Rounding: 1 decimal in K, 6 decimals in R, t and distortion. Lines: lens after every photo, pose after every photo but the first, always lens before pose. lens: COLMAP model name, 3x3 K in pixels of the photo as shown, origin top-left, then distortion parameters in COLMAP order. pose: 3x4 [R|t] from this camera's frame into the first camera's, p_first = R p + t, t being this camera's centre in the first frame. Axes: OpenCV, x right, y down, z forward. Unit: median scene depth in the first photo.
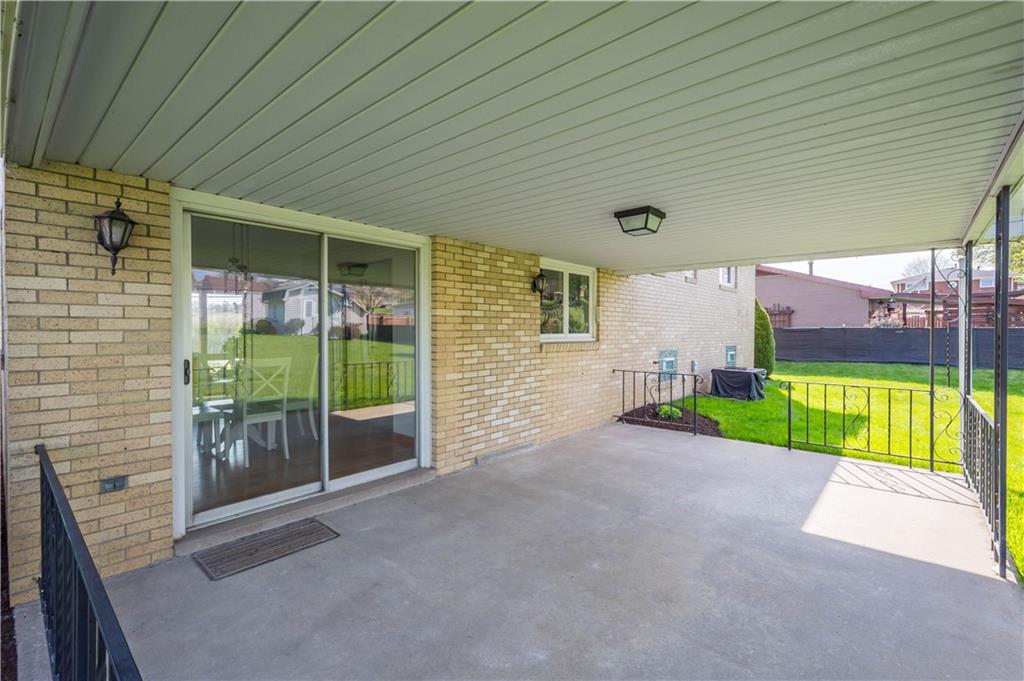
lens RADIAL K [[447.2, 0, 512.0], [0, 447.2, 340.5], [0, 0, 1]] dist [-0.000012, -0.000058]
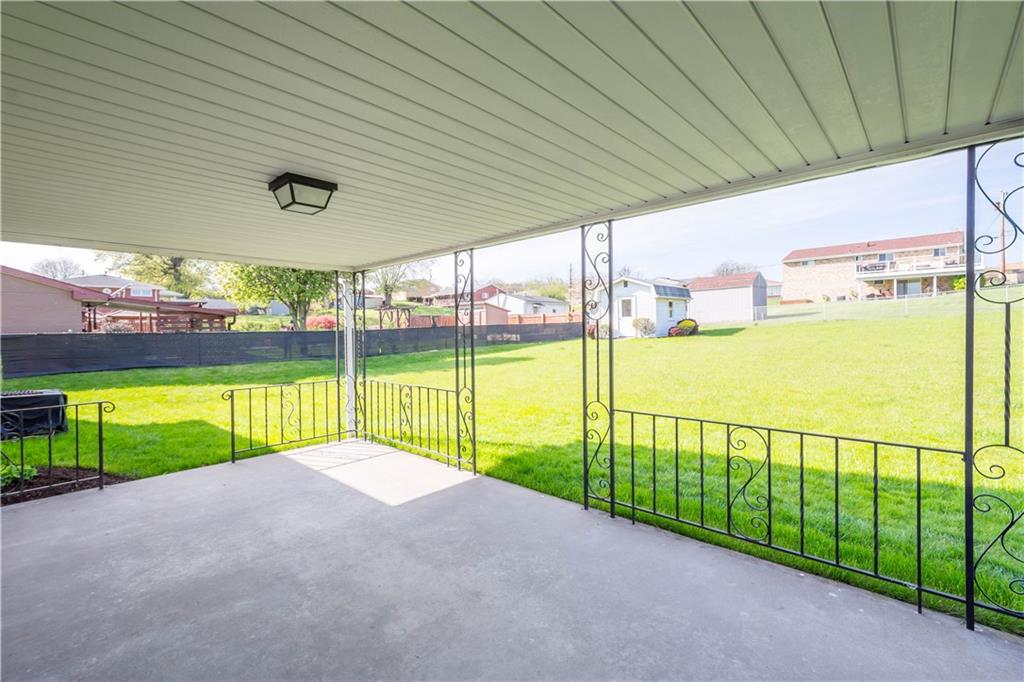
lens RADIAL K [[447.2, 0, 512.0], [0, 447.2, 341.0], [0, 0, 1]] dist [-0.000012, -0.000058]
pose [[0.020193, -0.023686, 0.999515, -0.420770], [0.034685, 0.999134, 0.022977, -0.016730], [-0.999194, 0.034205, 0.020997, 0.549792]]
